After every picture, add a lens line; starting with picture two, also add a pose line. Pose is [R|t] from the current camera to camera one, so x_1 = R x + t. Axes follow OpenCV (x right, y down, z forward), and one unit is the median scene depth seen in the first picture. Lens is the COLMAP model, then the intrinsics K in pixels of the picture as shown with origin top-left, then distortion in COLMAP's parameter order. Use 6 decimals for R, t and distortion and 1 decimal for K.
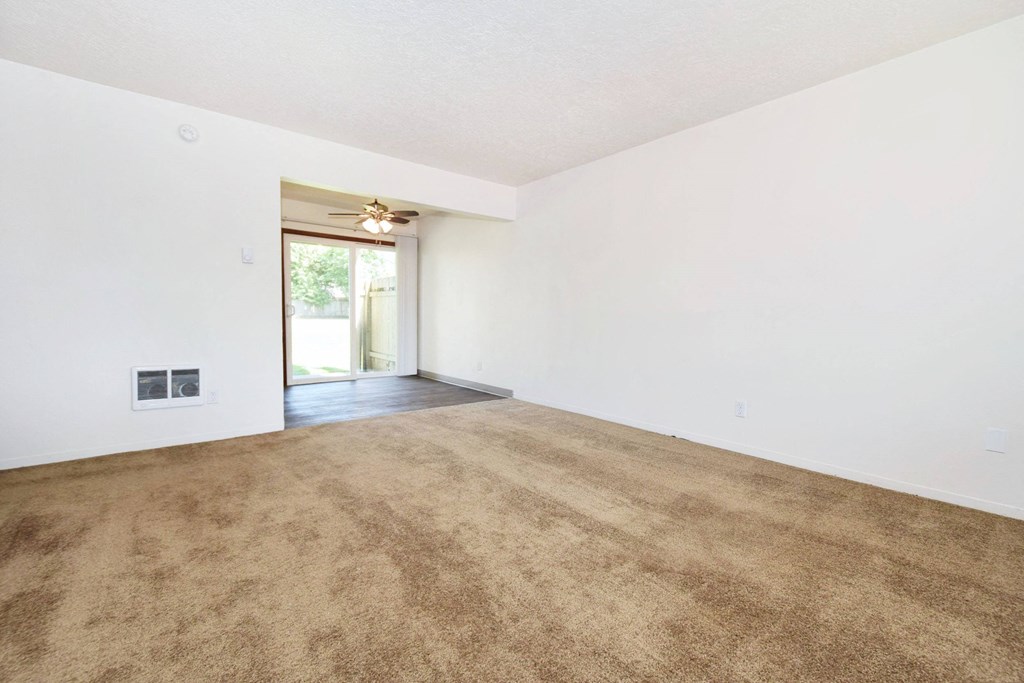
lens RADIAL K [[447.5, 0, 517.6], [0, 447.5, 344.2], [0, 0, 1]] dist [-0.000116, -0.001411]
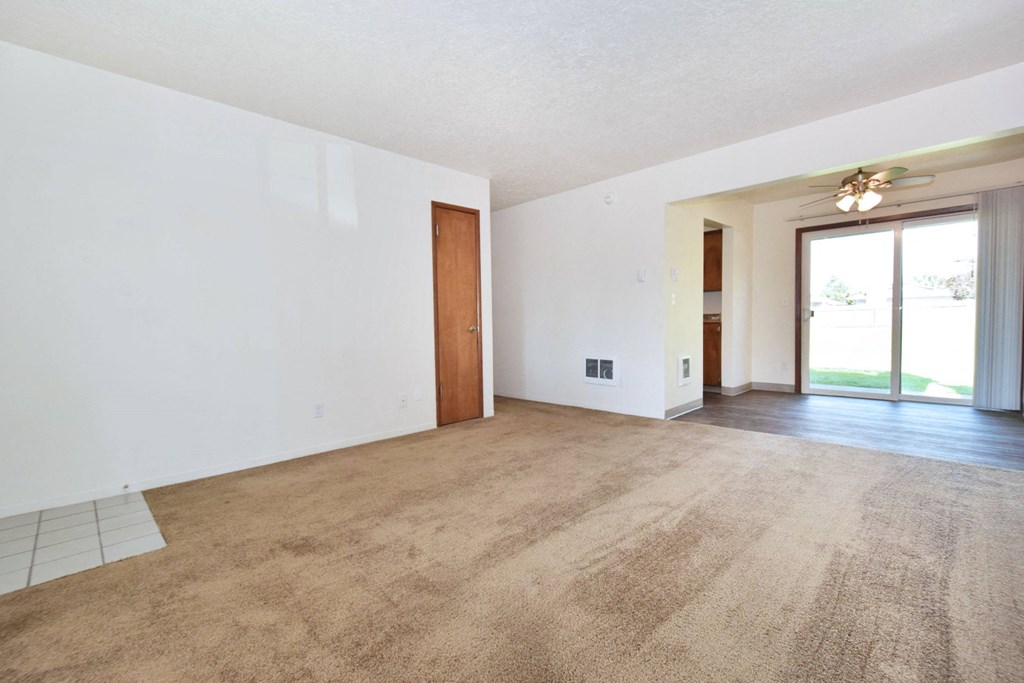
lens RADIAL K [[447.5, 0, 517.6], [0, 447.5, 344.2], [0, 0, 1]] dist [-0.000116, -0.001411]
pose [[0.084322, 0.033225, -0.995884, 0.682015], [-0.040892, 0.998717, 0.029857, -0.027008], [0.995599, 0.038207, 0.085572, 0.574877]]
